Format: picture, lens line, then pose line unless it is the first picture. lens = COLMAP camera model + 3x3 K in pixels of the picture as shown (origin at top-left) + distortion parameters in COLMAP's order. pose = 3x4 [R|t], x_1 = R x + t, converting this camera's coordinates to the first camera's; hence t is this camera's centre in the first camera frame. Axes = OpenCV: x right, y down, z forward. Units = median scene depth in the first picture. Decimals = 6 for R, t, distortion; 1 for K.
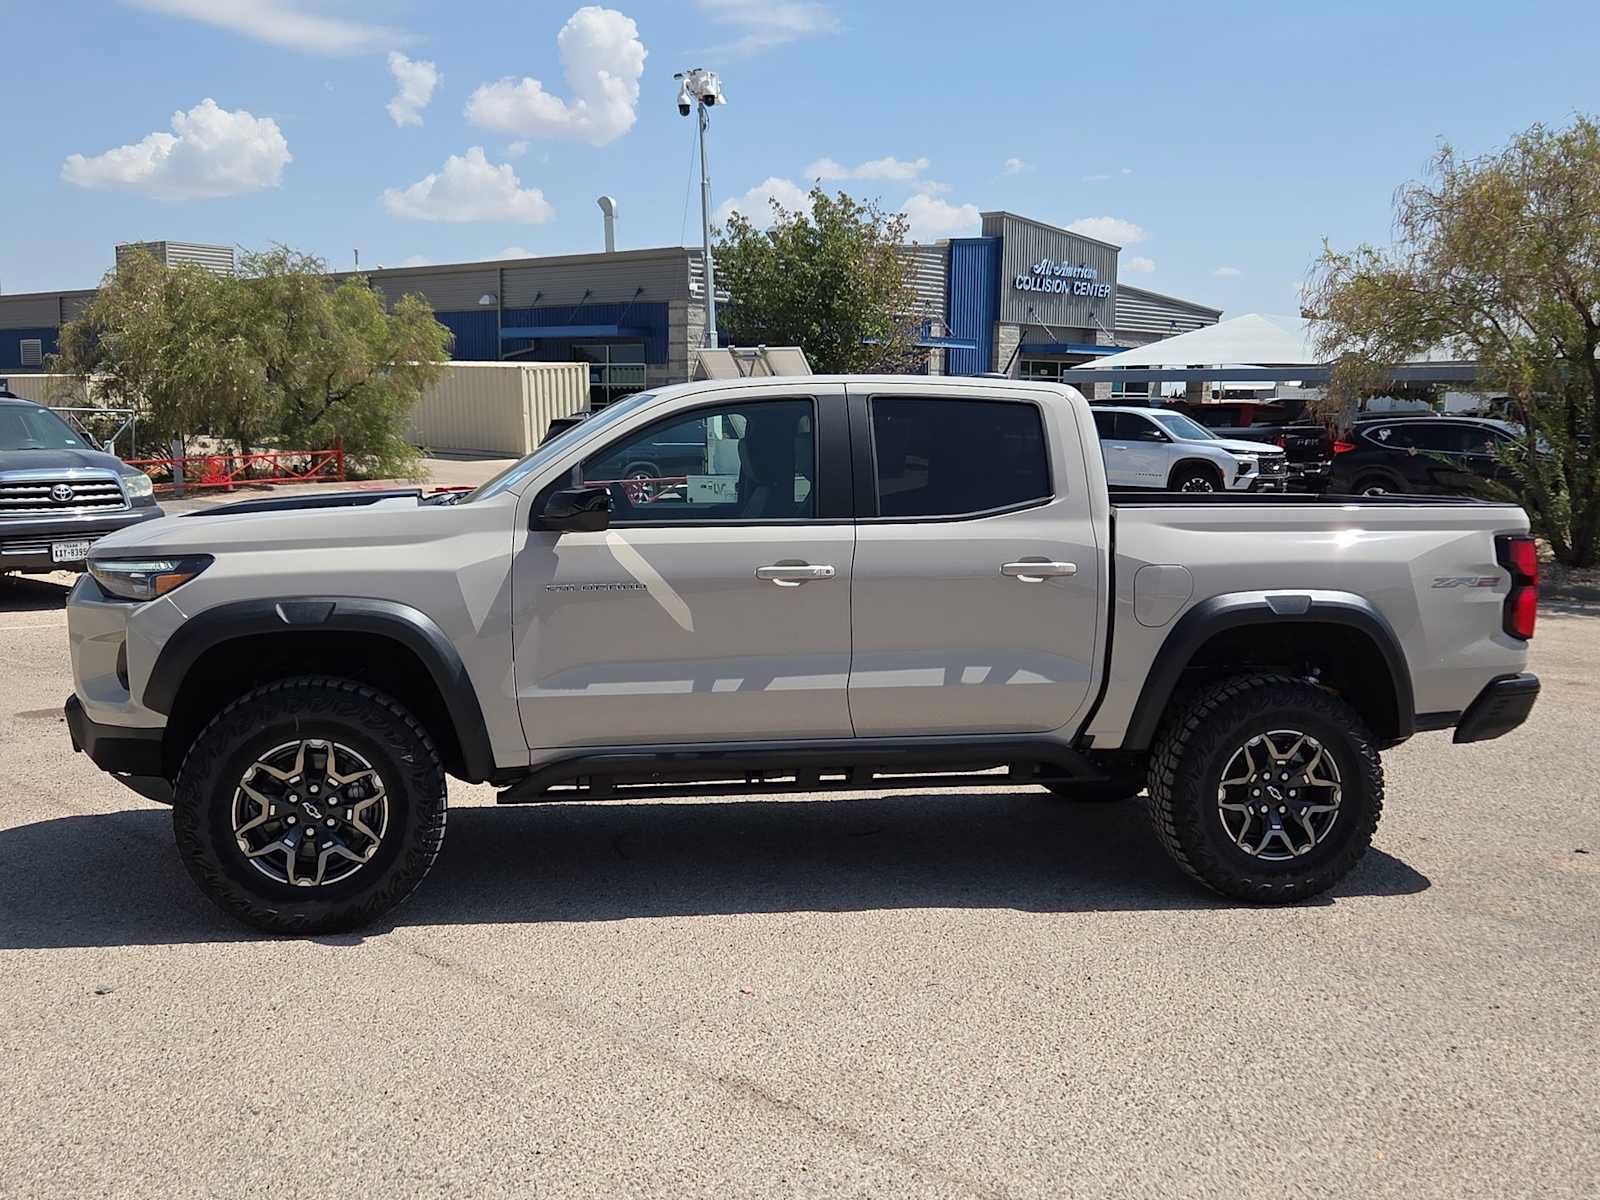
lens RADIAL K [[1666.4, 0, 800.0], [0, 1666.4, 600.0], [0, 0, 1]] dist [0.062491, 0.002527]
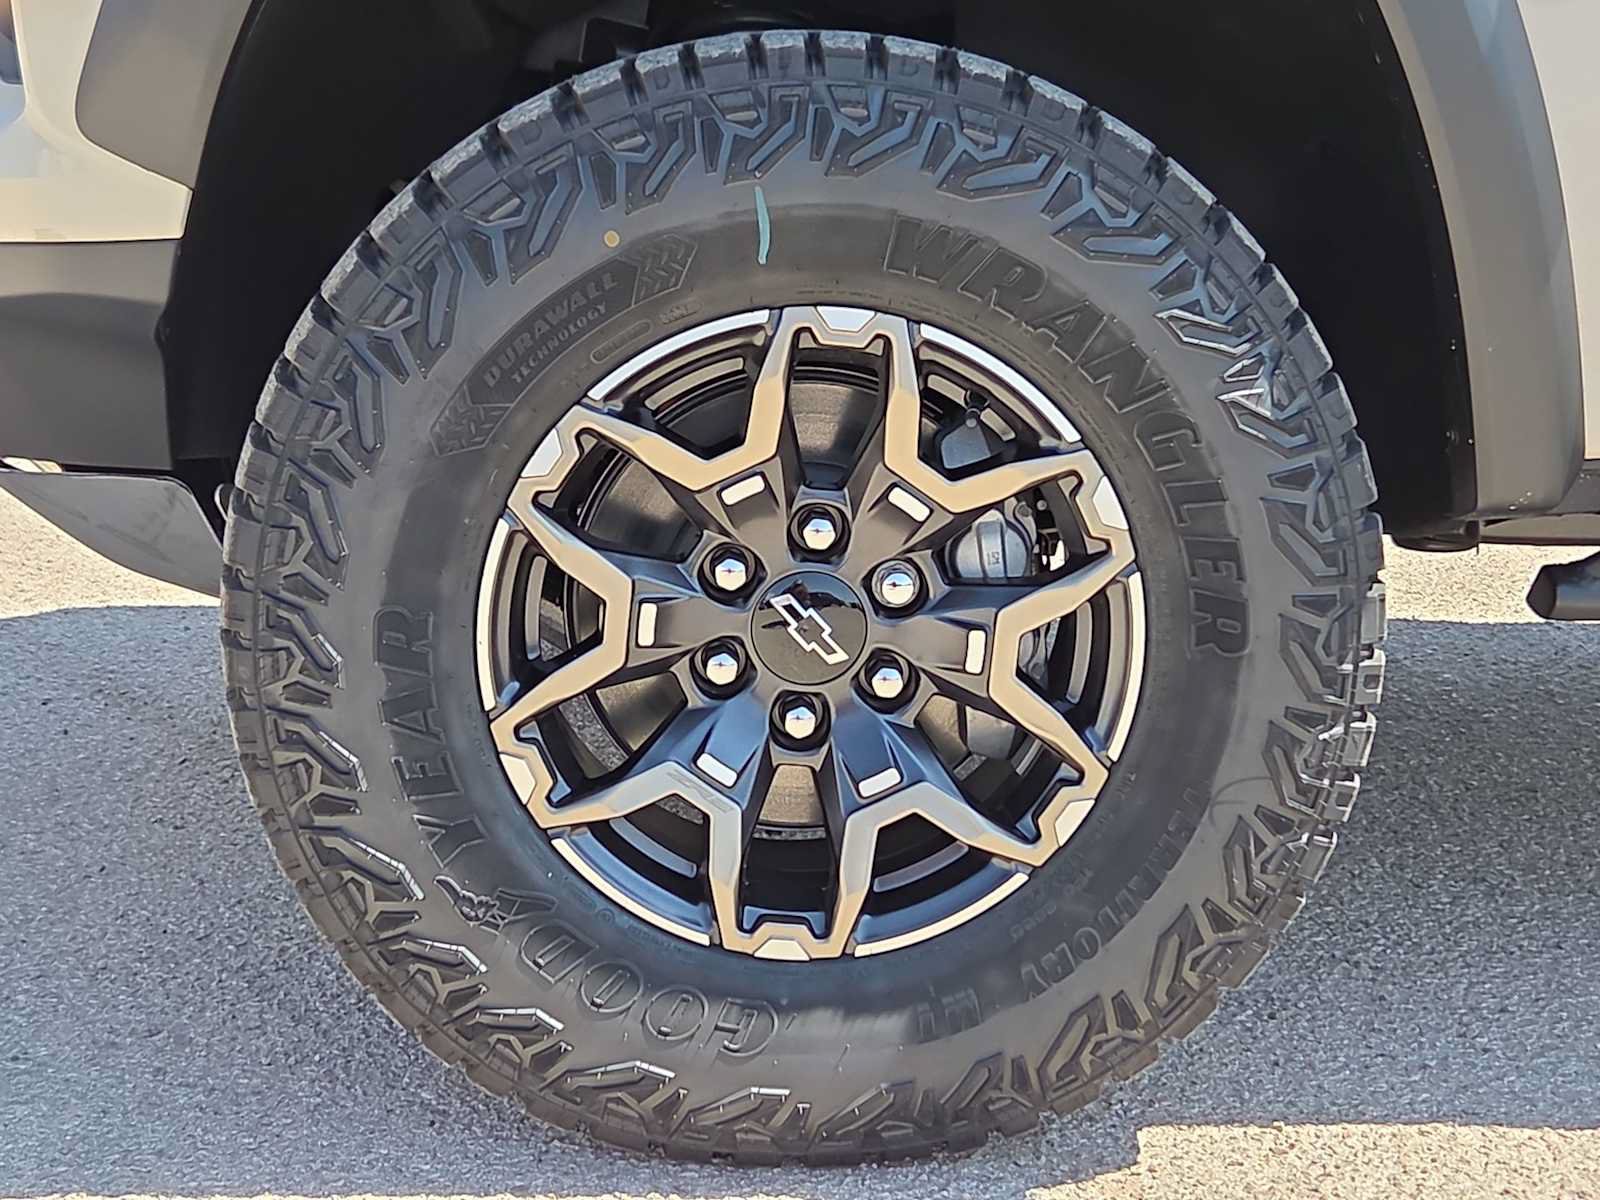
lens RADIAL K [[2418.0, 0, 800.0], [0, 2418.0, 600.0], [0, 0, 1]] dist [0.076734, -0.122034]
pose [[0.991475, 0.016946, -0.129187, -0.248017], [-0.002810, 0.994057, 0.108827, 0.085235], [0.130264, -0.107536, 0.985630, 0.673098]]
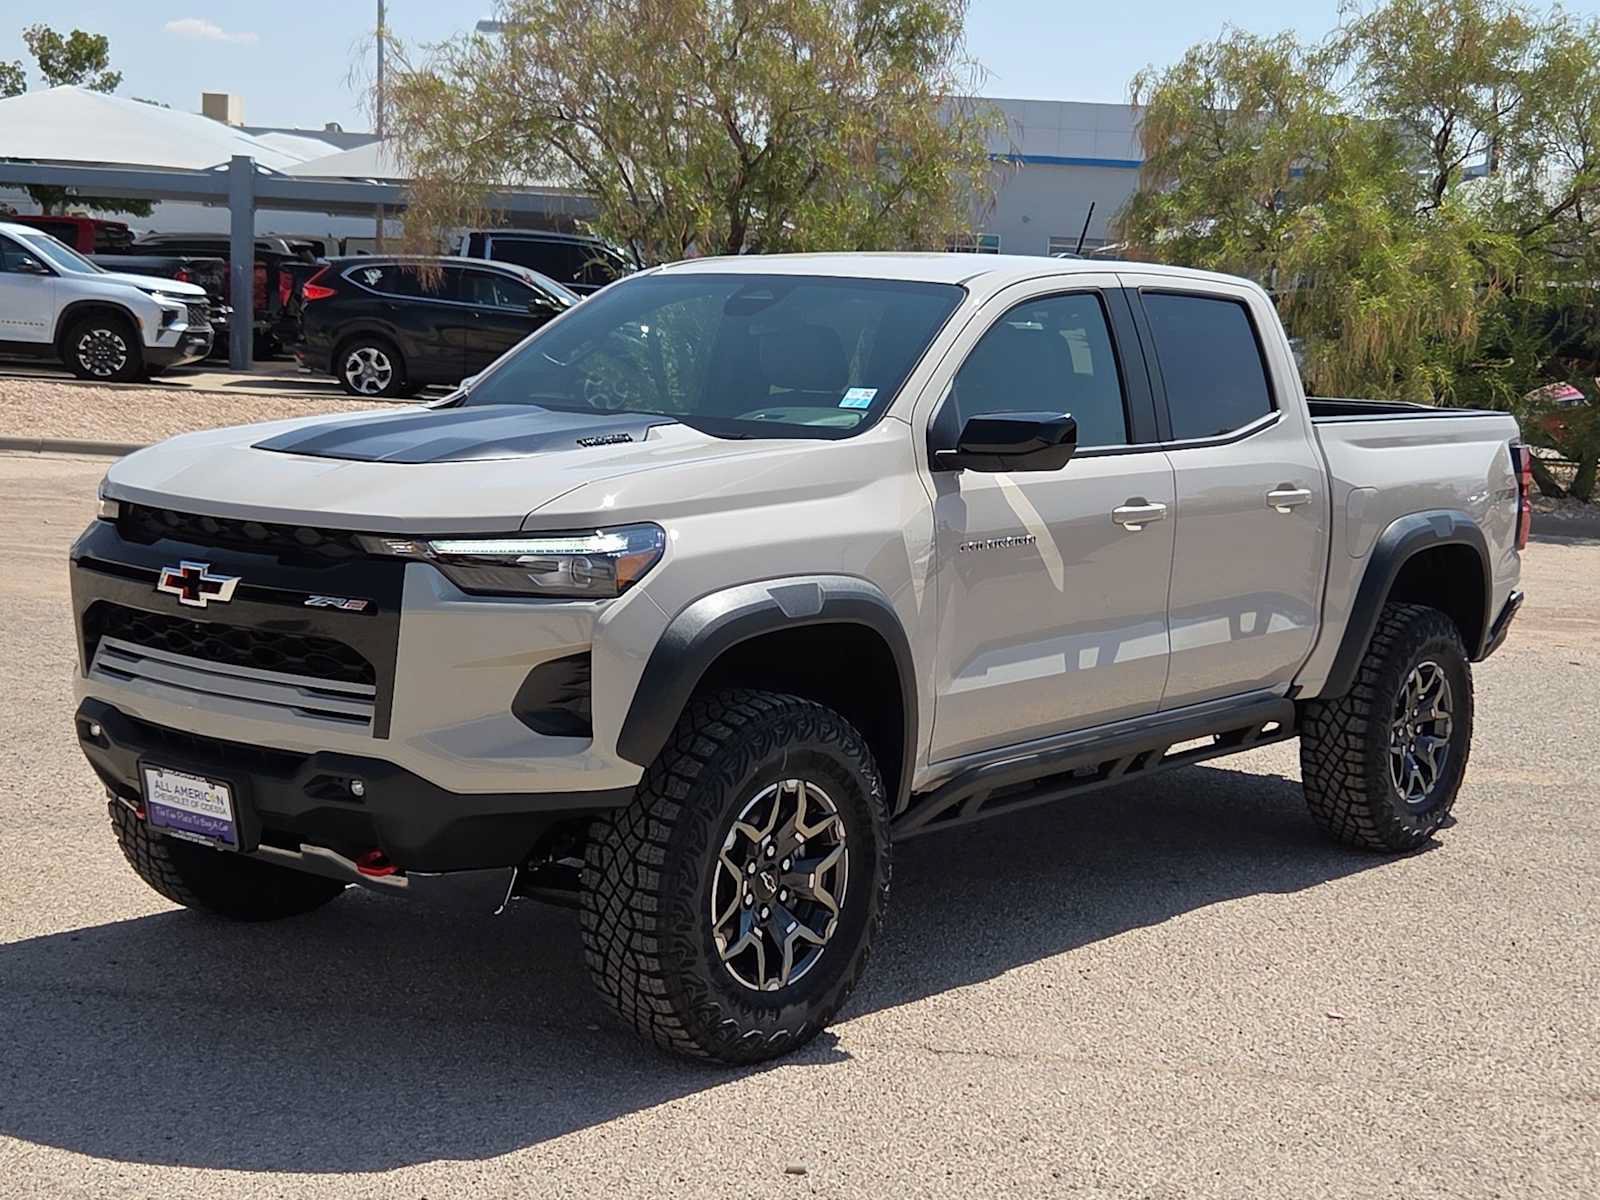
lens RADIAL K [[2418.0, 0, 800.0], [0, 2418.0, 600.0], [0, 0, 1]] dist [0.076734, -0.122034]
pose [[0.760888, -0.061951, 0.645920, -0.916015], [0.032085, 0.997806, 0.057905, -0.049114], [-0.648090, -0.023335, 0.761206, 0.226093]]
